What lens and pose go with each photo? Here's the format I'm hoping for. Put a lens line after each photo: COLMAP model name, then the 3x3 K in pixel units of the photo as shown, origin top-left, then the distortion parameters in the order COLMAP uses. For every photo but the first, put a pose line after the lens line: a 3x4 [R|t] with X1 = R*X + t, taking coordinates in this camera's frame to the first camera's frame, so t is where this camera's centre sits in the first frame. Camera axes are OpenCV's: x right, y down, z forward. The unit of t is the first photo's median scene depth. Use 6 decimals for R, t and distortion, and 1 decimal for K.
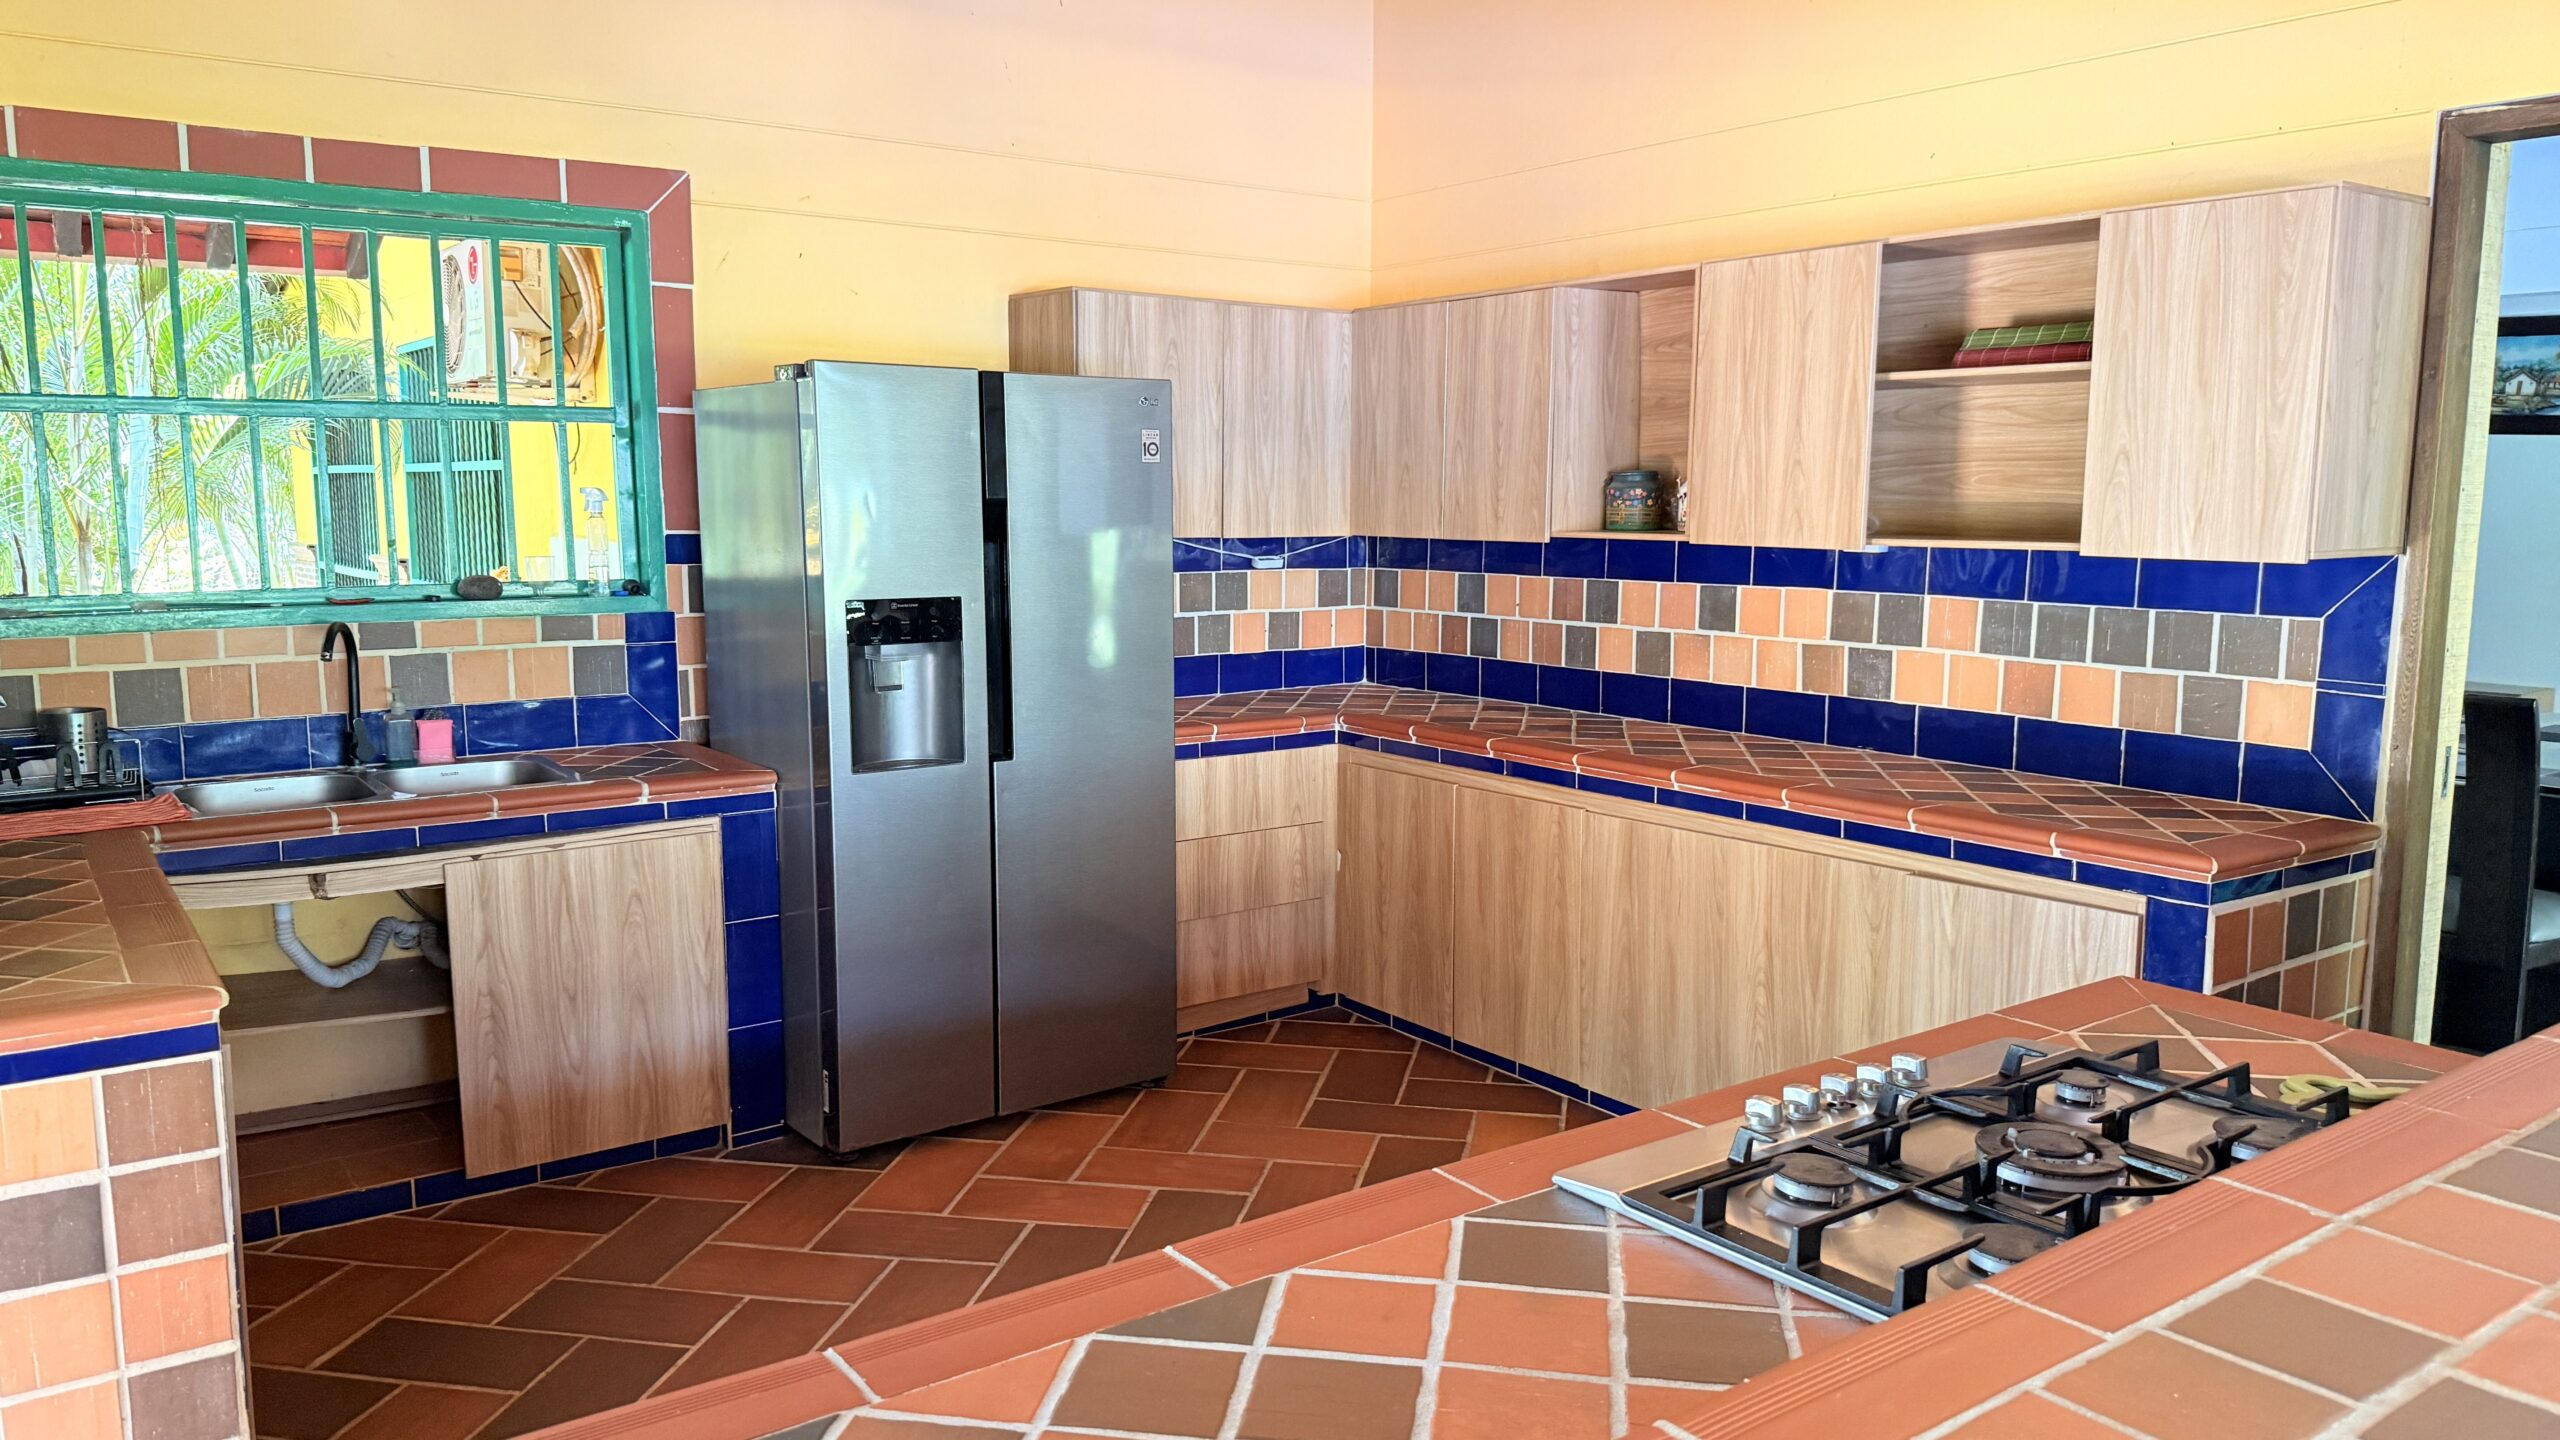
lens RADIAL K [[1781.3, 0, 1278.3], [0, 1781.3, 725.6], [0, 0, 1]] dist [0.023414, -0.056664]
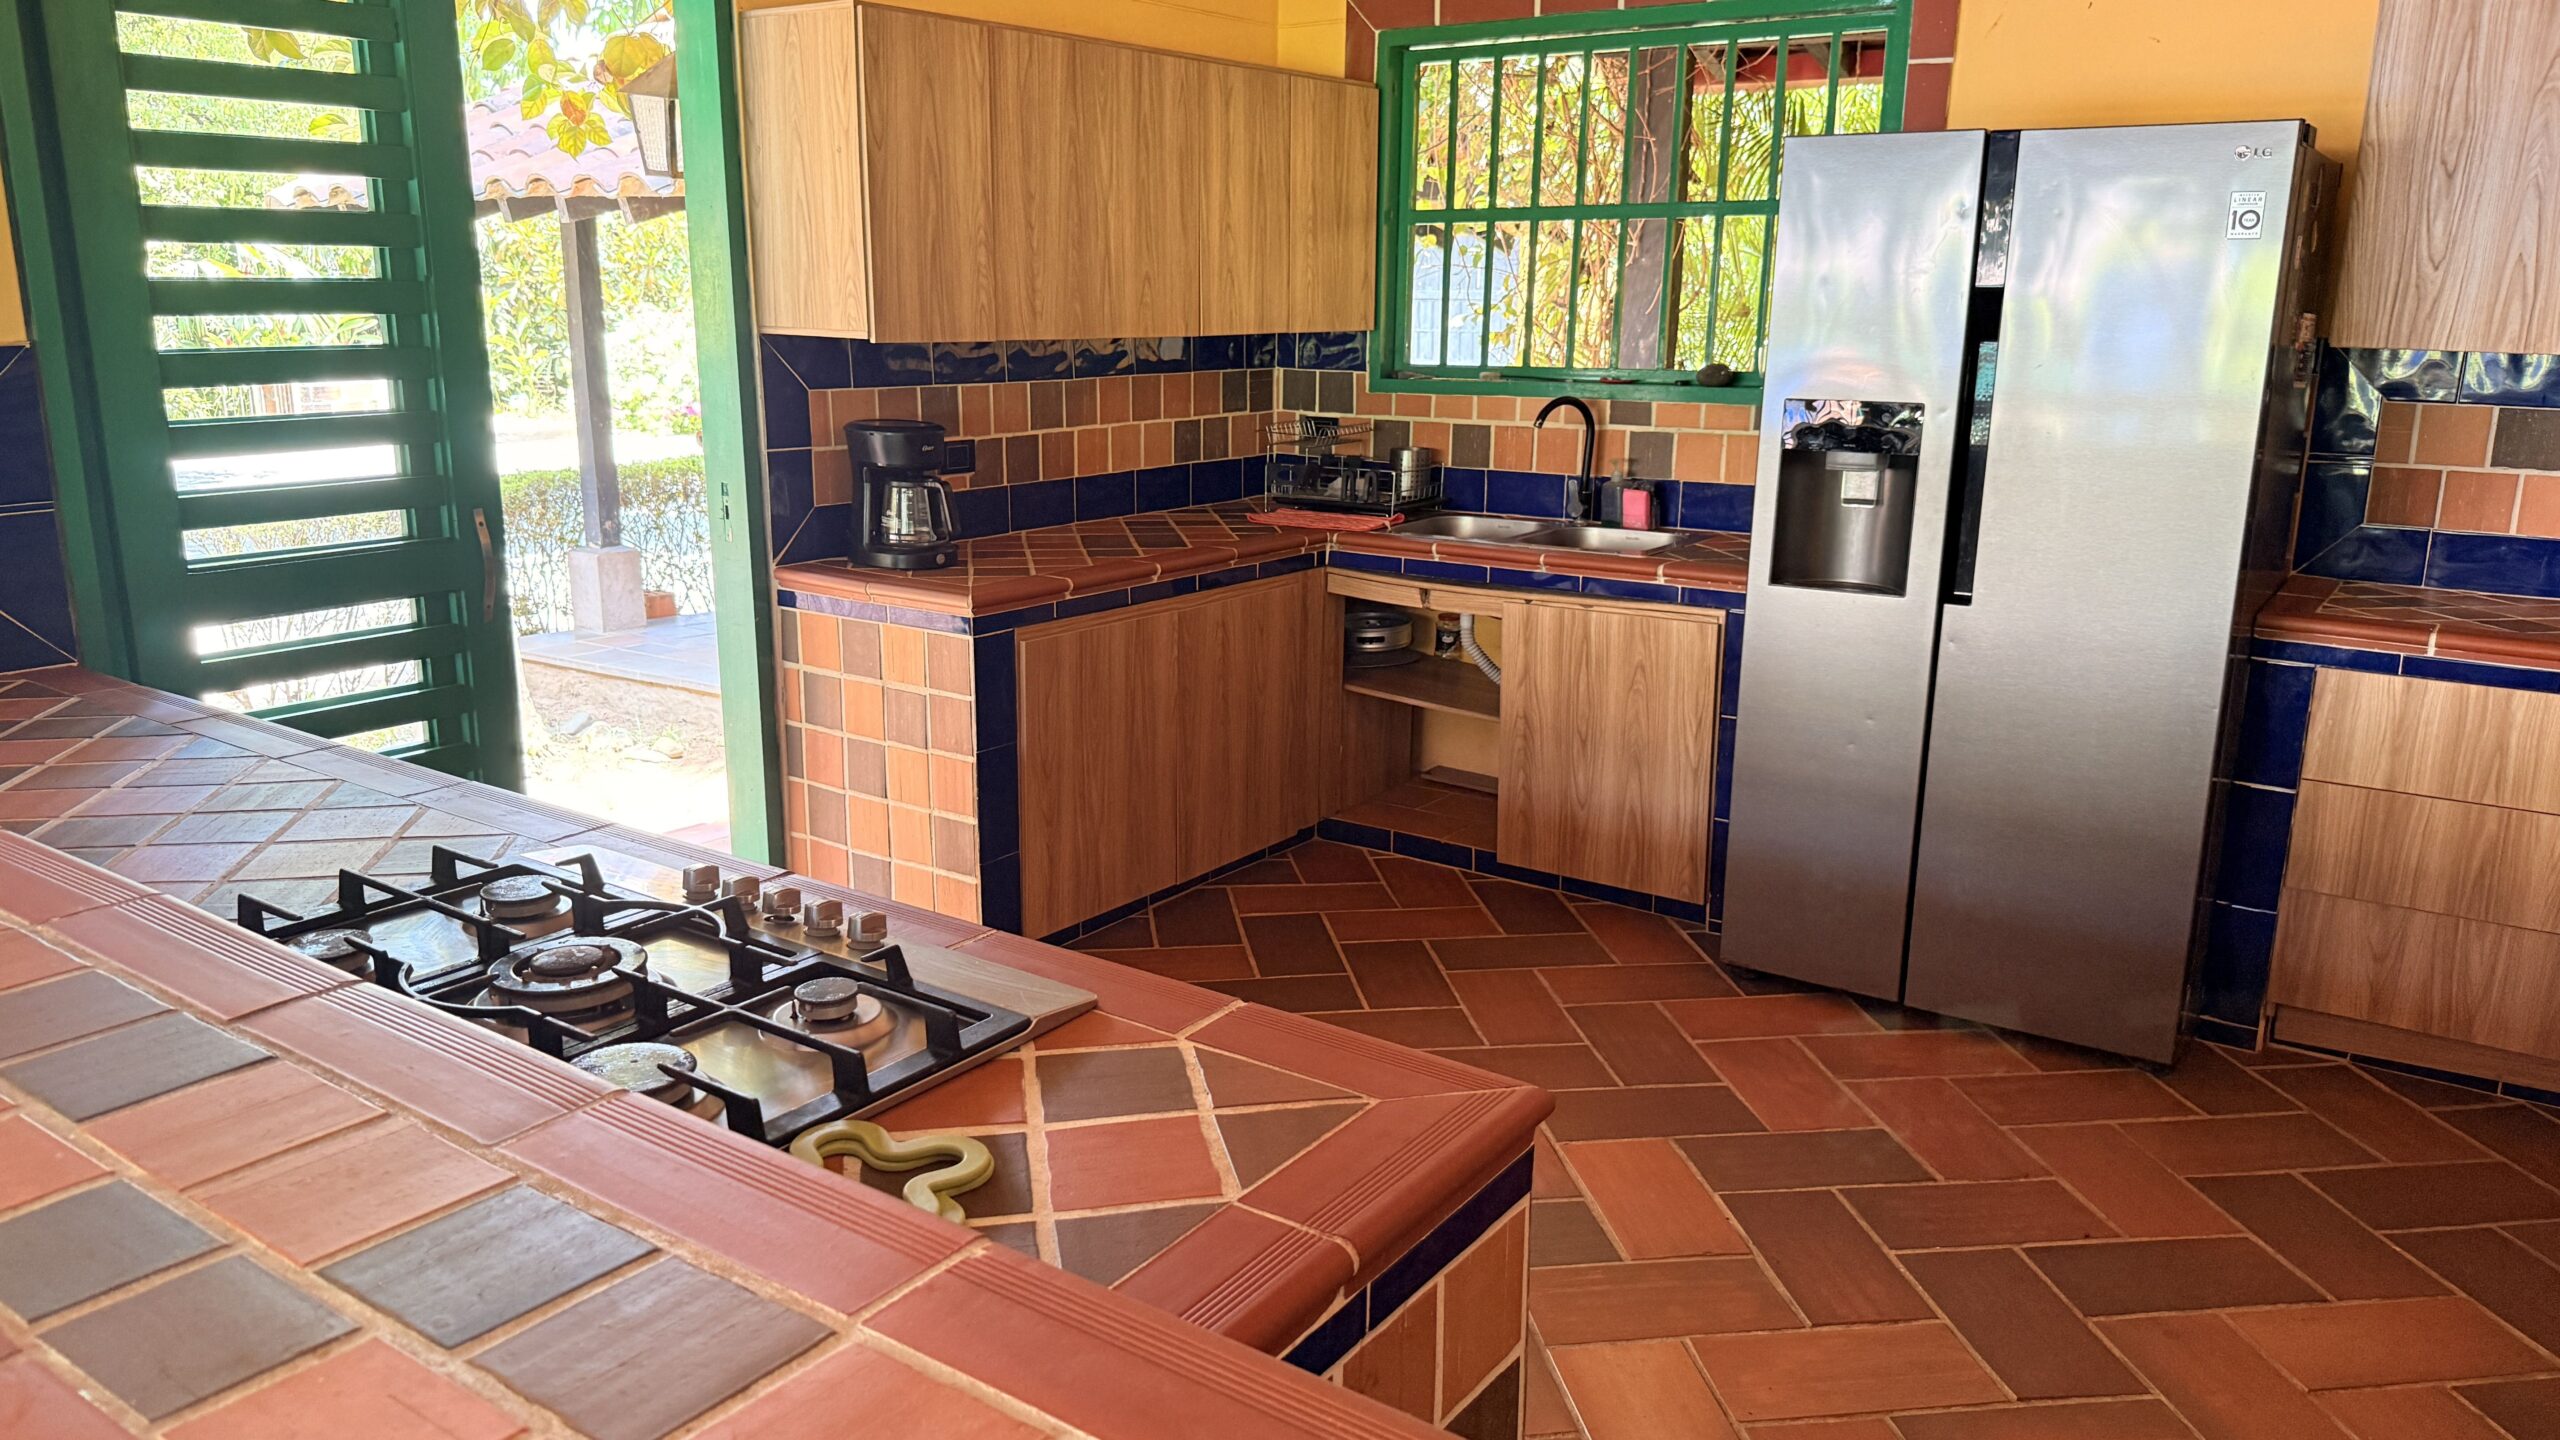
lens RADIAL K [[1781.3, 0, 1268.9], [0, 1781.3, 723.8], [0, 0, 1]] dist [0.023414, -0.056664]
pose [[0.275842, 0.225992, -0.934258, 0.592982], [-0.122837, 0.972286, 0.198923, -0.057905], [0.953322, 0.059890, 0.295958, 0.463380]]
